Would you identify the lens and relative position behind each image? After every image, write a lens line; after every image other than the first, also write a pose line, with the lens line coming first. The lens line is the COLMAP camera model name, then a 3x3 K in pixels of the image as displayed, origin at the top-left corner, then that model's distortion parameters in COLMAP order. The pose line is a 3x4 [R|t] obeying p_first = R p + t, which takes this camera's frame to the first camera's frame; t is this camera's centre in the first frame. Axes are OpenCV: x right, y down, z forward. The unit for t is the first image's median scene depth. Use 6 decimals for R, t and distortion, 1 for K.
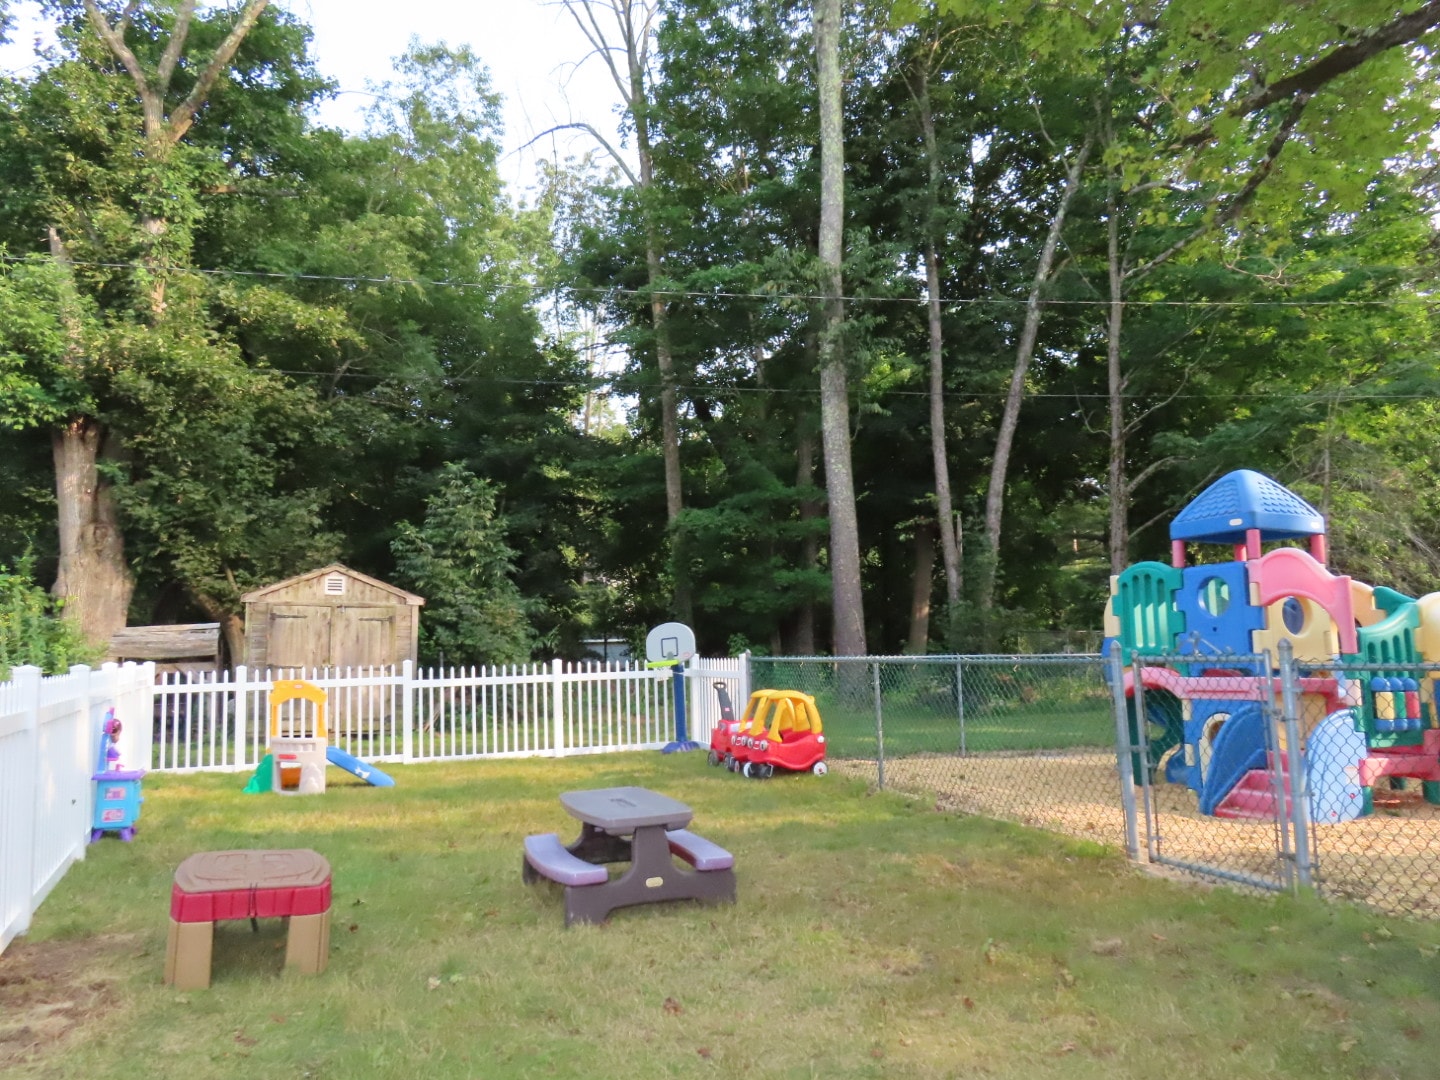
lens RADIAL K [[1027.4, 0, 720.0], [0, 1027.4, 540.0], [0, 0, 1]] dist [-0.002128, -0.001366]
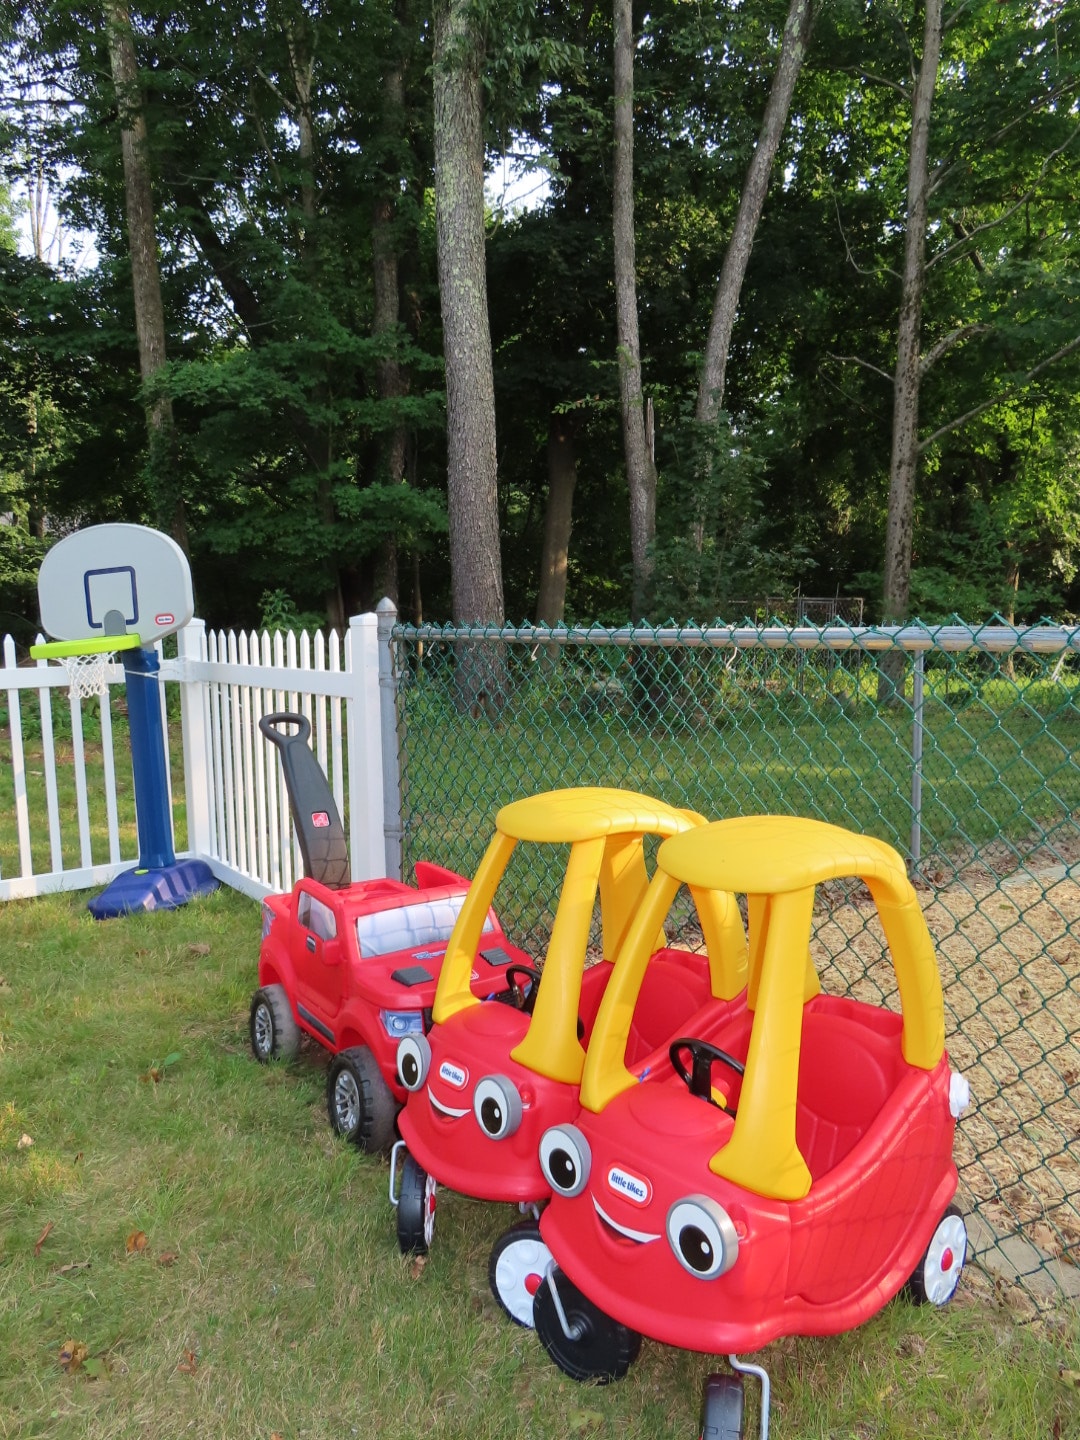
lens RADIAL K [[1027.4, 0, 540.0], [0, 1027.4, 720.0], [0, 0, 1]] dist [-0.002128, -0.001366]
pose [[0.956805, -0.017673, 0.290191, -0.018119], [-0.039208, 0.981188, 0.189032, 0.103669], [-0.288073, -0.192245, 0.938113, 0.883041]]
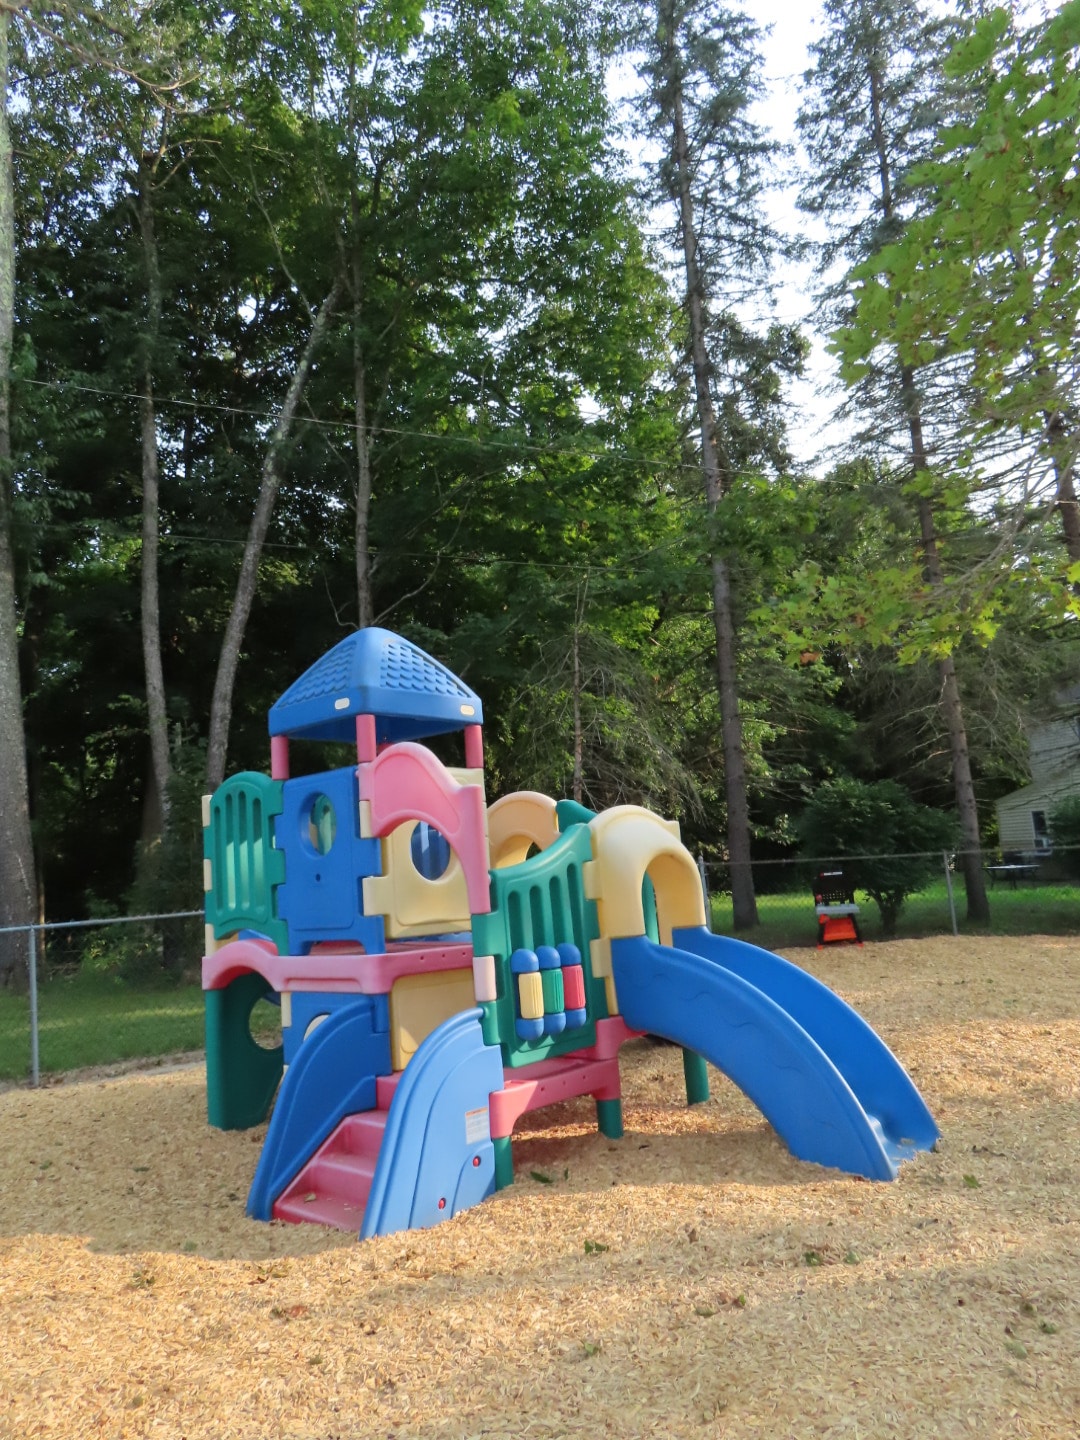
lens RADIAL K [[1027.4, 0, 540.0], [0, 1027.4, 720.0], [0, 0, 1]] dist [-0.002128, -0.001366]
pose [[0.908603, 0.000399, 0.417660, 0.330499], [0.017939, 0.999039, -0.039980, 0.018432], [-0.417275, 0.043818, 0.907723, 0.361969]]
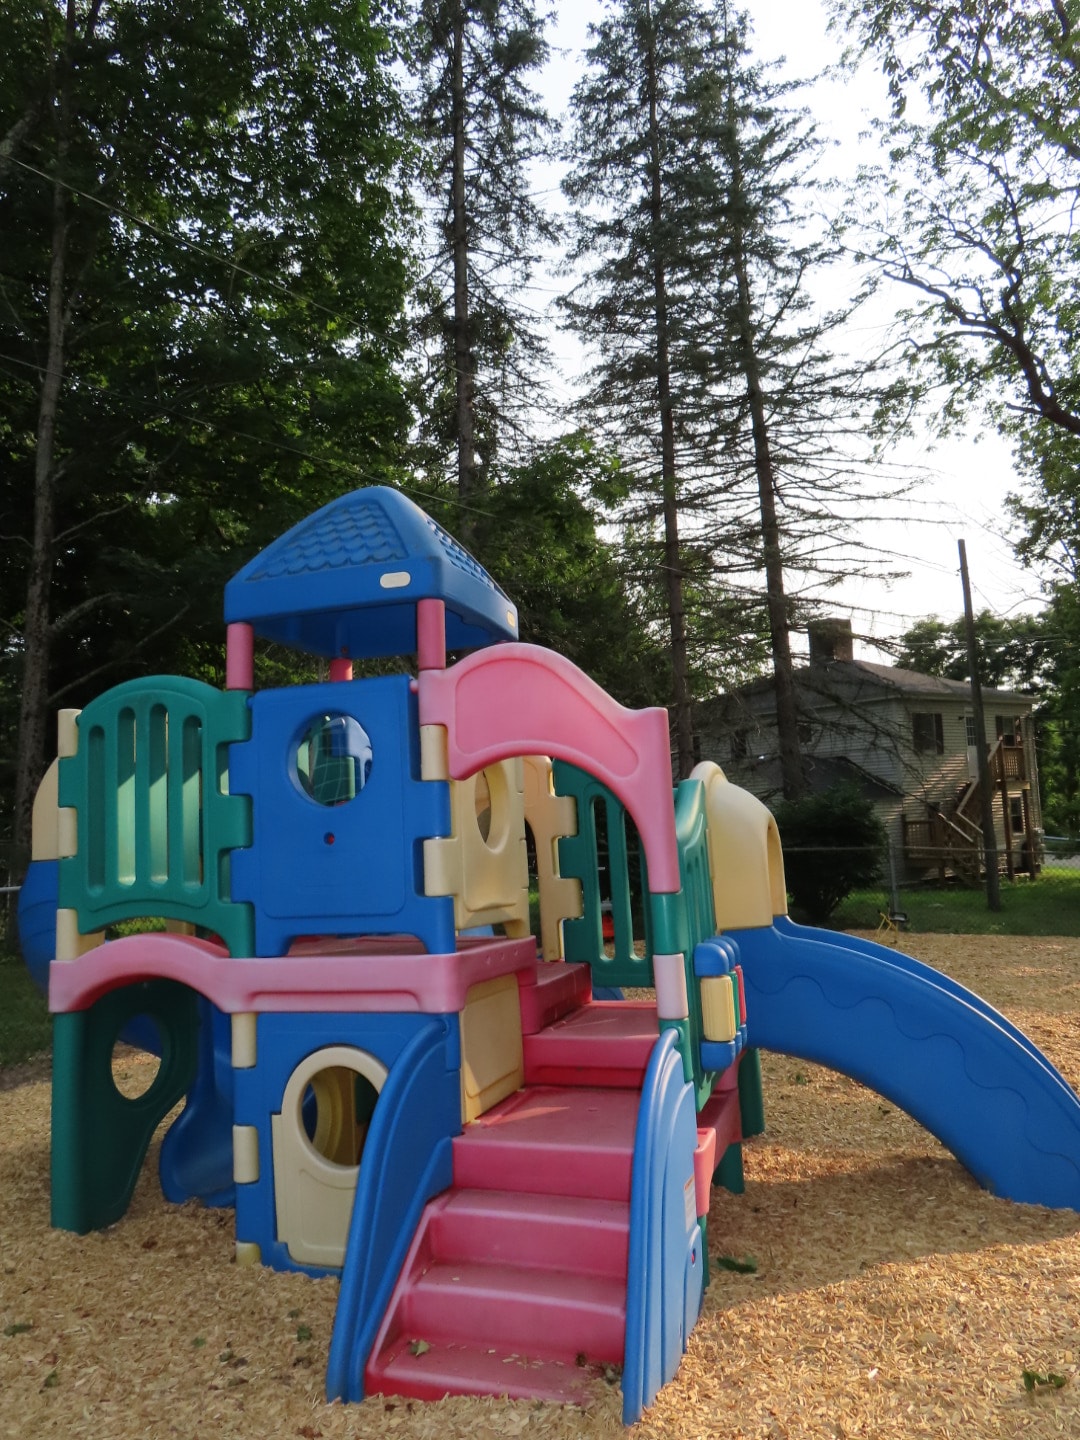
lens RADIAL K [[1027.7, 0, 540.0], [0, 1027.7, 720.0], [0, 0, 1]] dist [-0.008137, -0.004221]
pose [[0.658426, 0.069588, 0.749421, 0.219256], [-0.049901, 0.997562, -0.048788, 0.053662], [-0.750989, -0.005274, 0.660293, 0.640946]]
